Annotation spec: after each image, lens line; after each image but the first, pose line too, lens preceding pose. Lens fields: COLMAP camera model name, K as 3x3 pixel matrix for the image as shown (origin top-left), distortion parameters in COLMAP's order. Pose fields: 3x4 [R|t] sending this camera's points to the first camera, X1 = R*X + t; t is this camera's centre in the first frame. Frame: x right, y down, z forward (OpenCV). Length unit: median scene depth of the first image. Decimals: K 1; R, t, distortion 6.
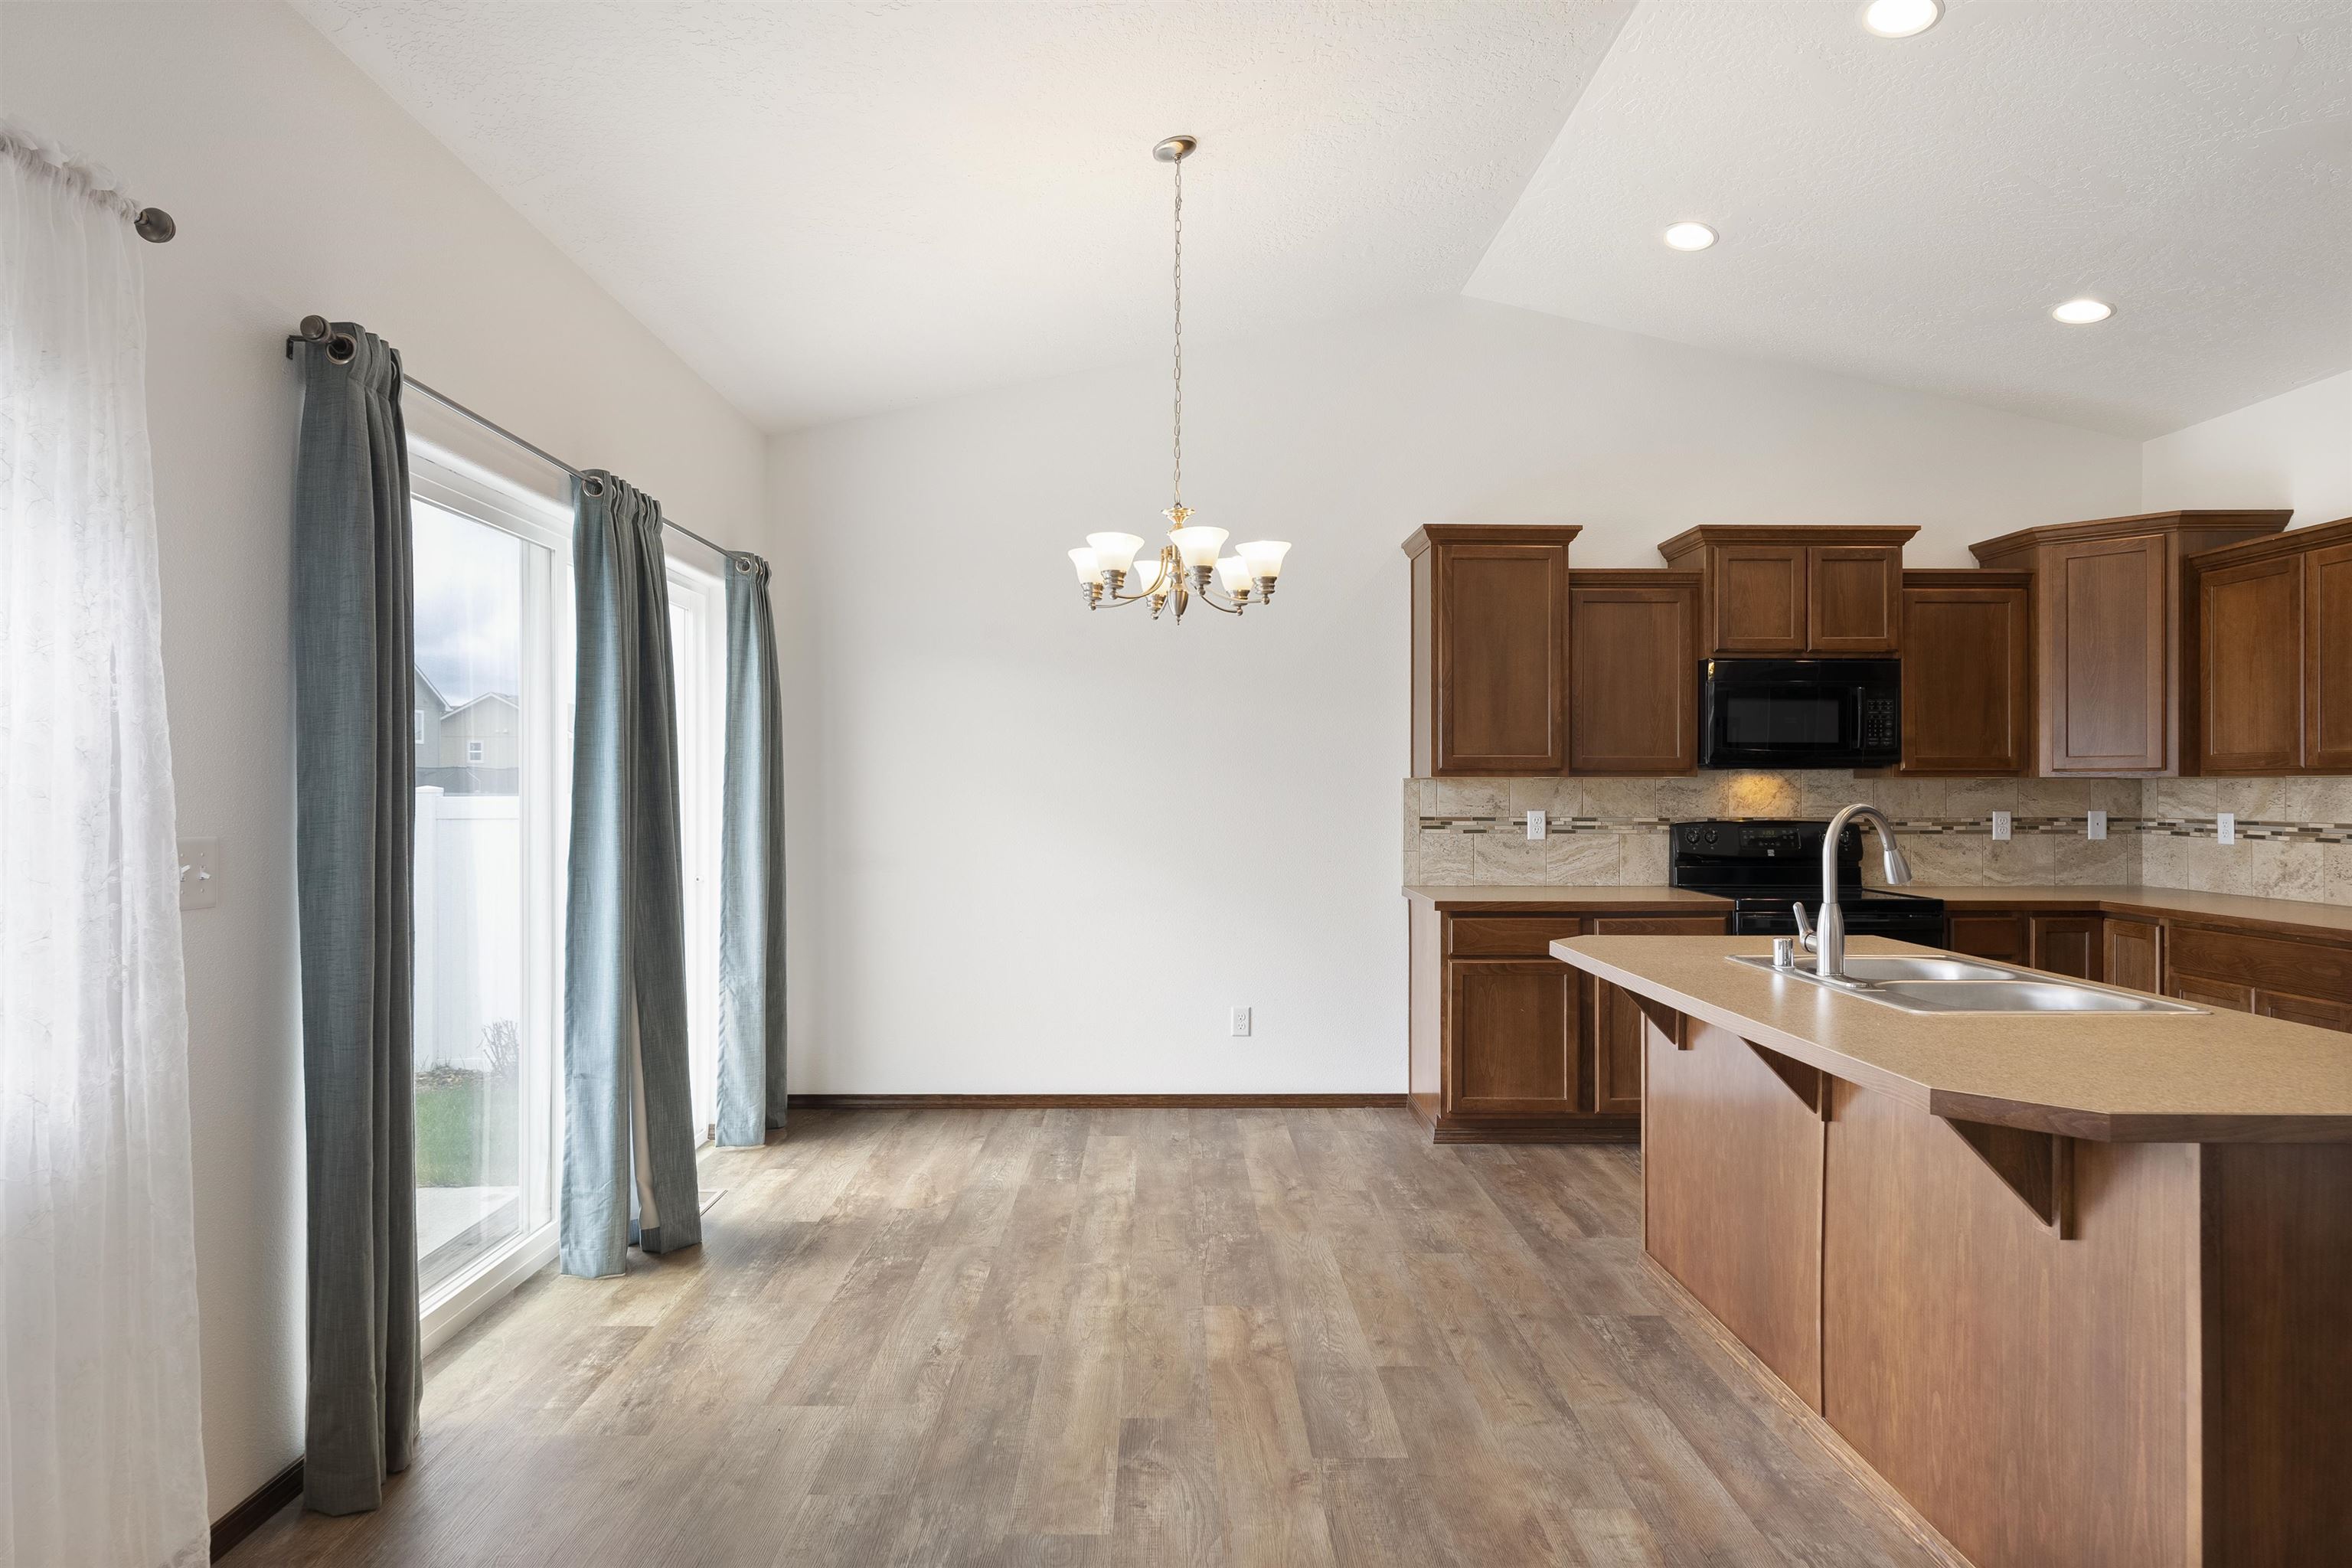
lens RADIAL K [[1324.8, 0, 1165.9], [0, 1324.8, 785.6], [0, 0, 1]] dist [-0.001872, -0.000280]
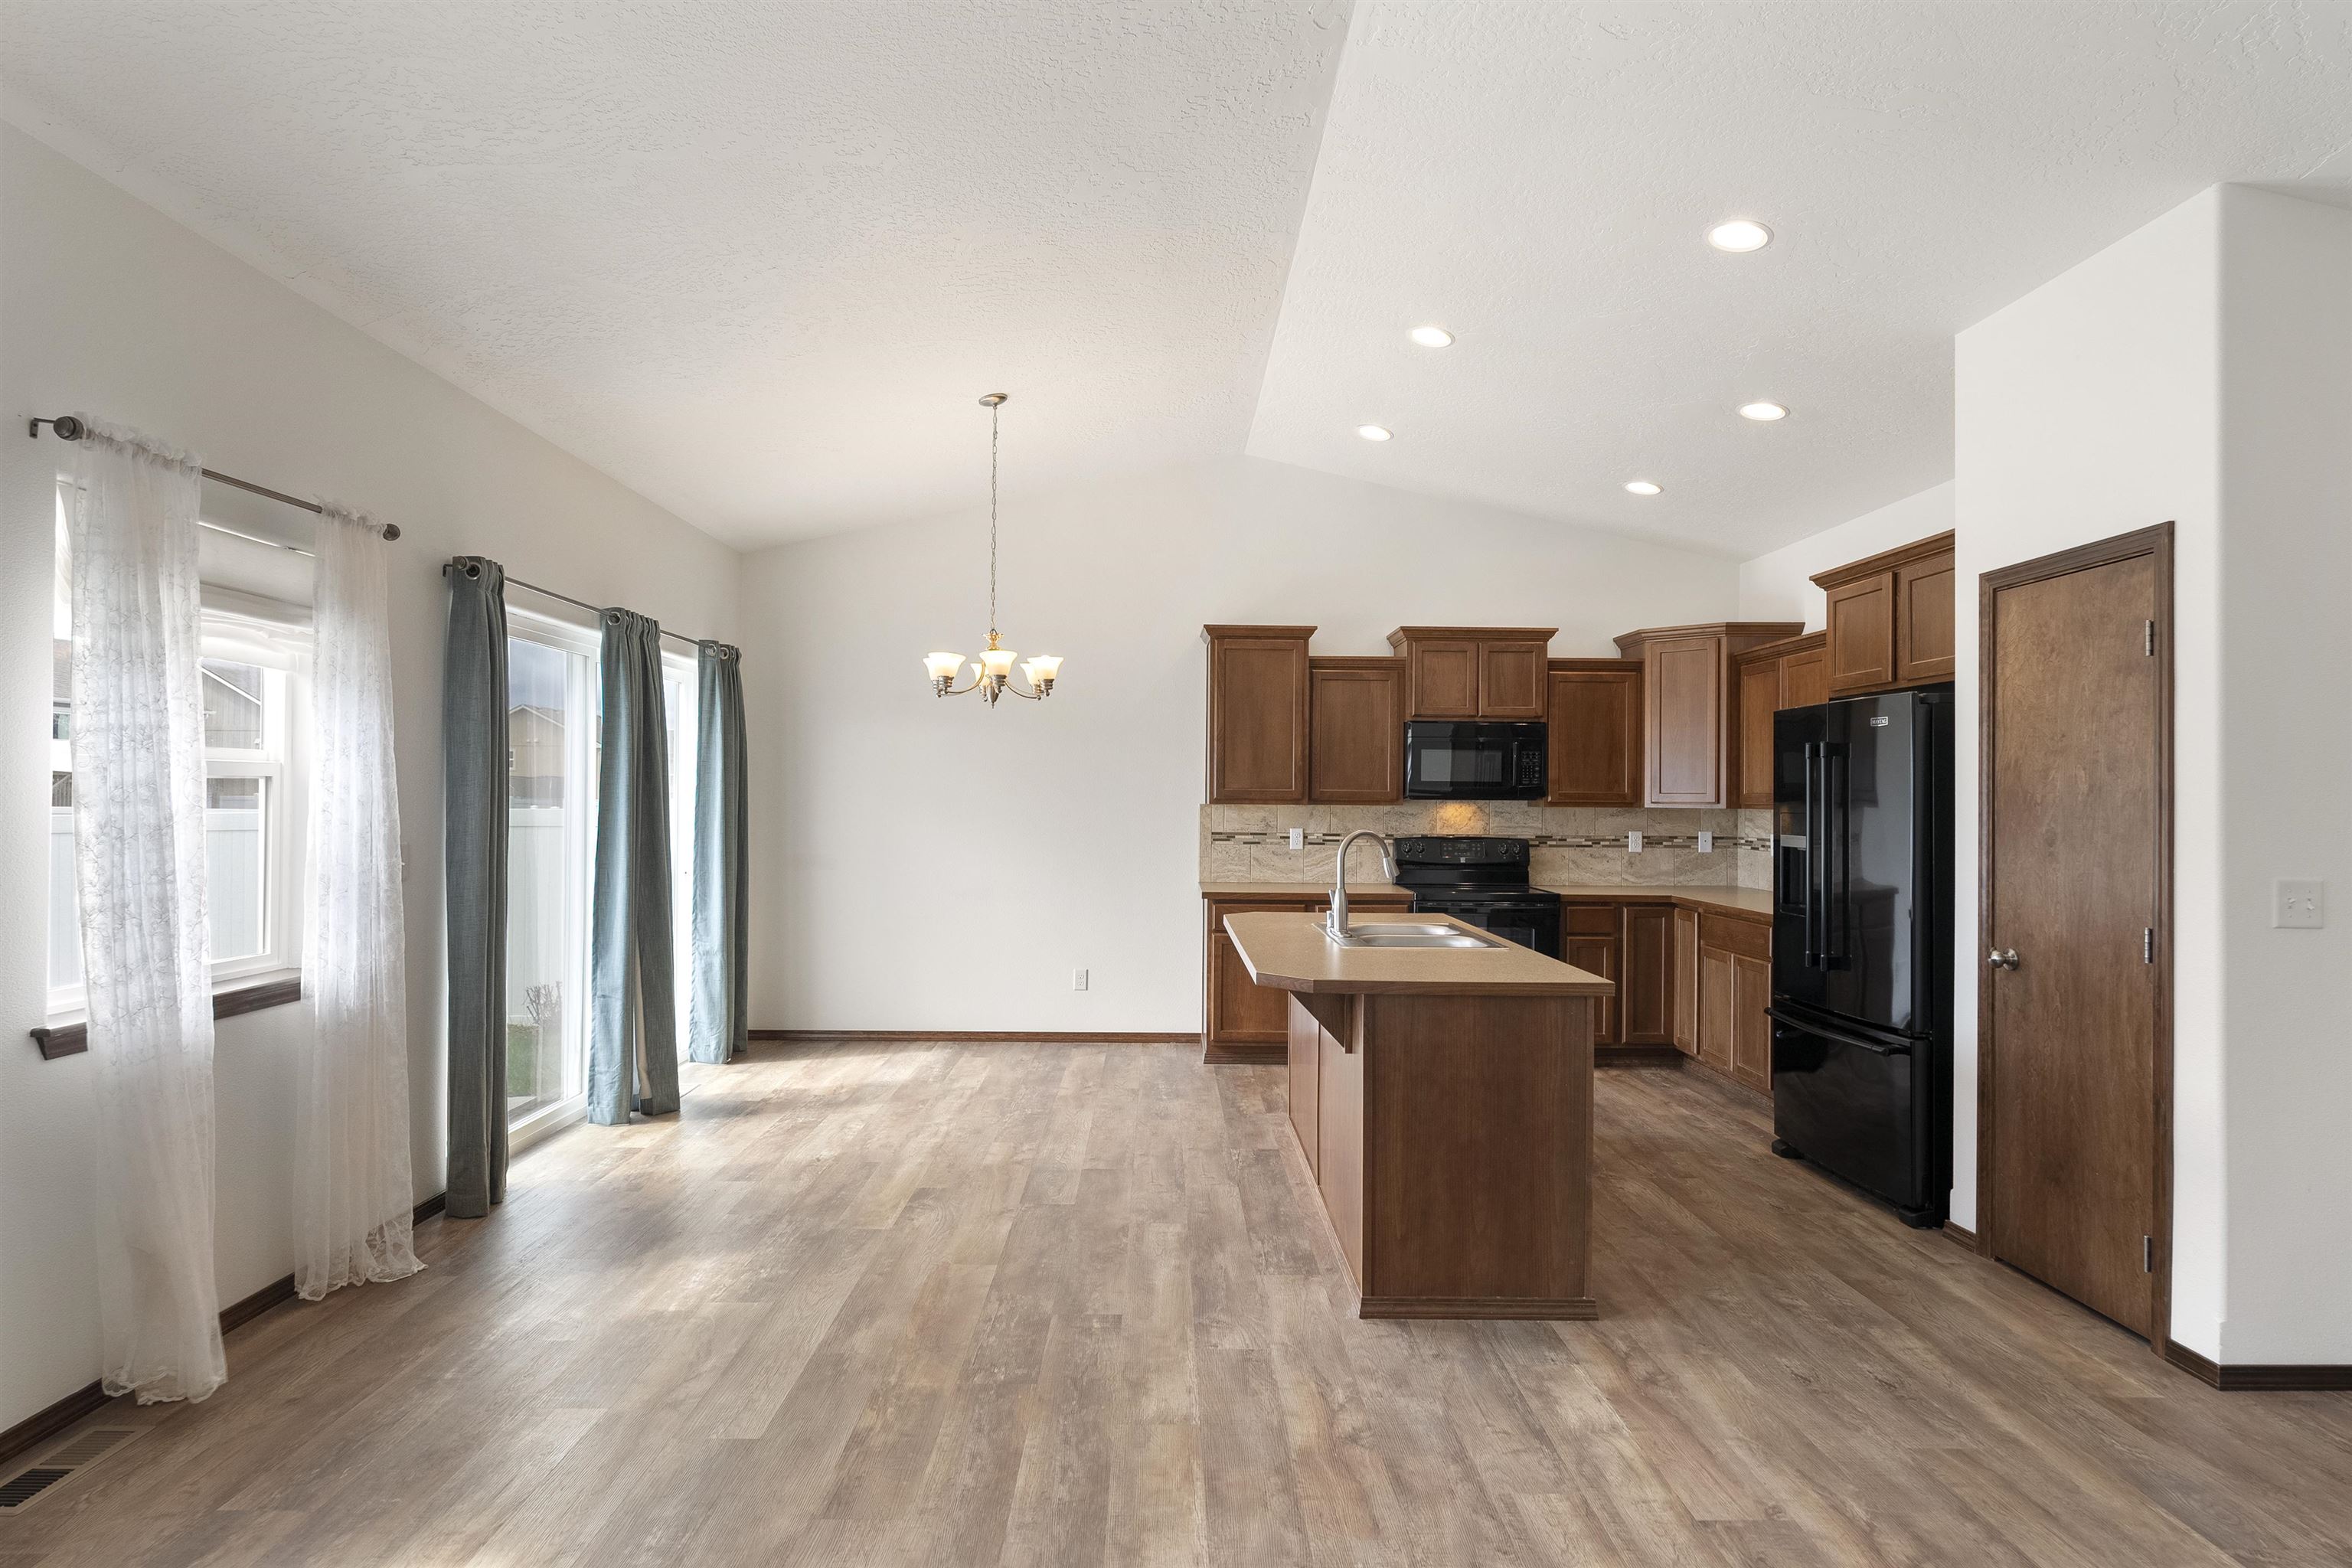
lens RADIAL K [[1269.8, 0, 1166.1], [0, 1269.8, 787.8], [0, 0, 1]] dist [-0.000887, 0.001984]
pose [[0.999970, 0.007721, -0.000914, 0.180961], [-0.007725, 0.999956, -0.005345, -0.019107], [0.000873, 0.005352, 0.999985, -0.405681]]
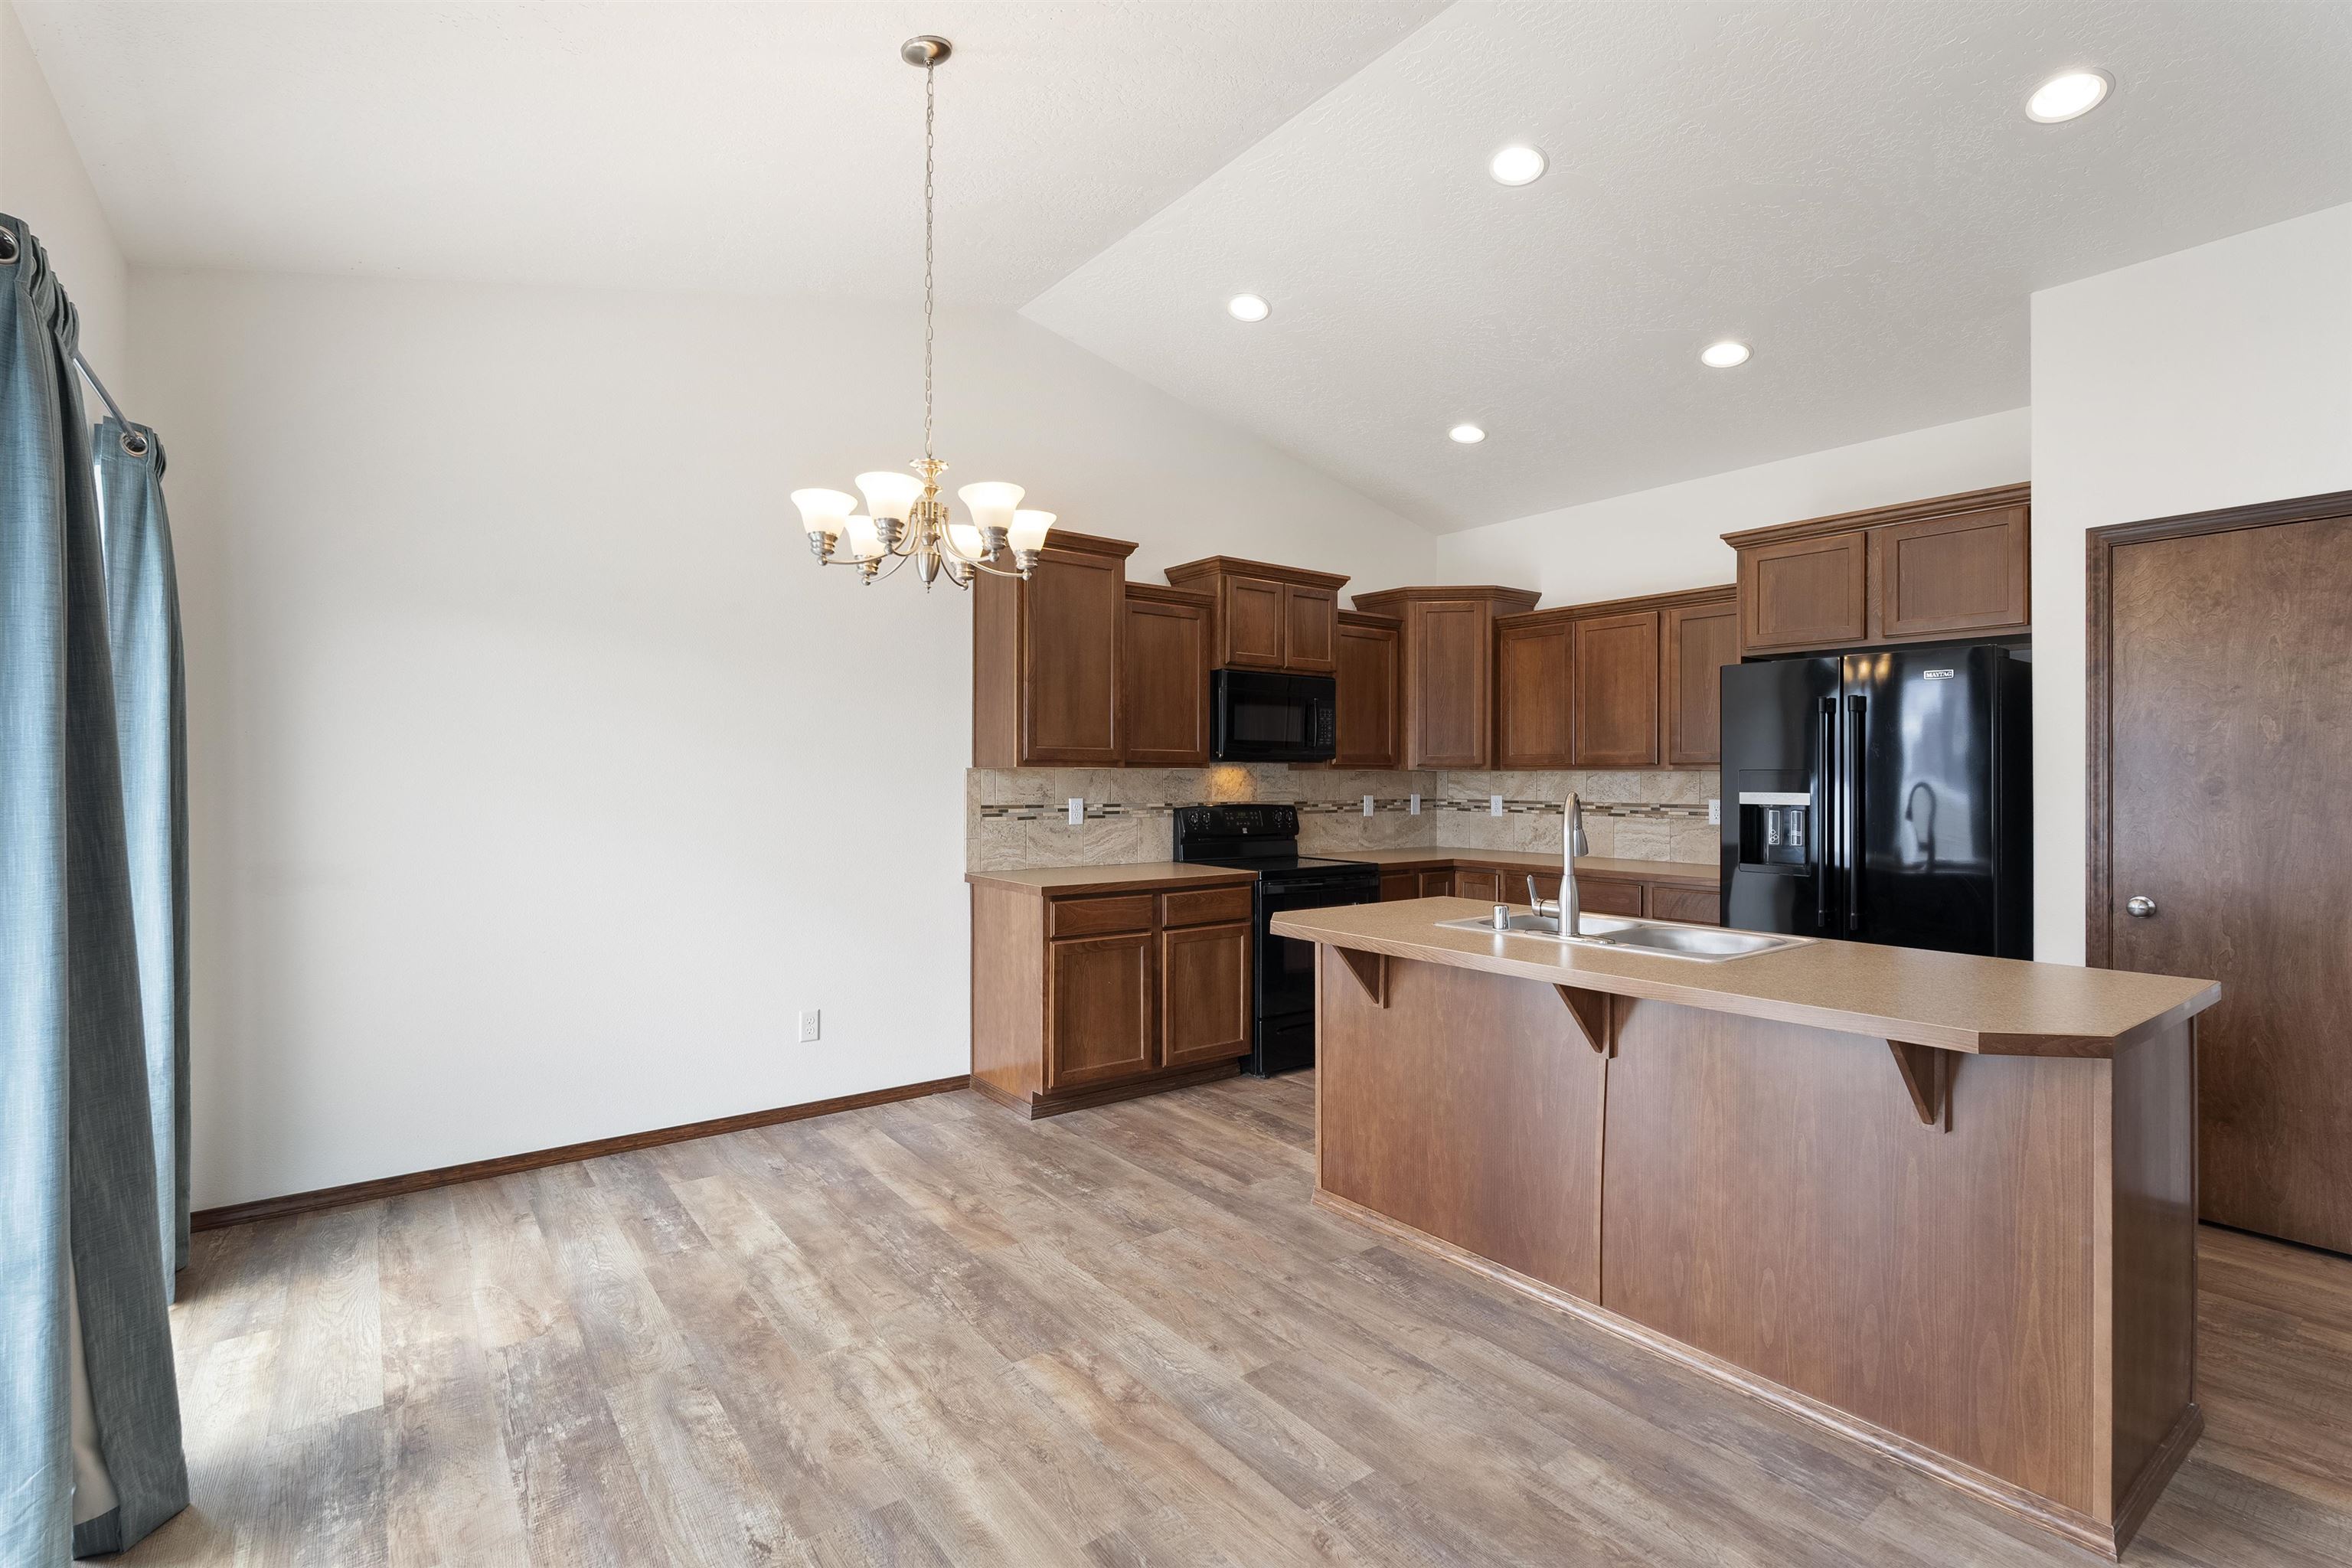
lens RADIAL K [[1107.4, 0, 1182.5], [0, 1107.4, 776.9], [0, 0, 1]] dist [-0.002132, -0.001830]
pose [[0.800010, 0.000565, 0.599987, -0.252071], [-0.003137, 0.999990, 0.003241, -0.002629], [-0.599979, -0.004475, 0.800003, 0.263273]]
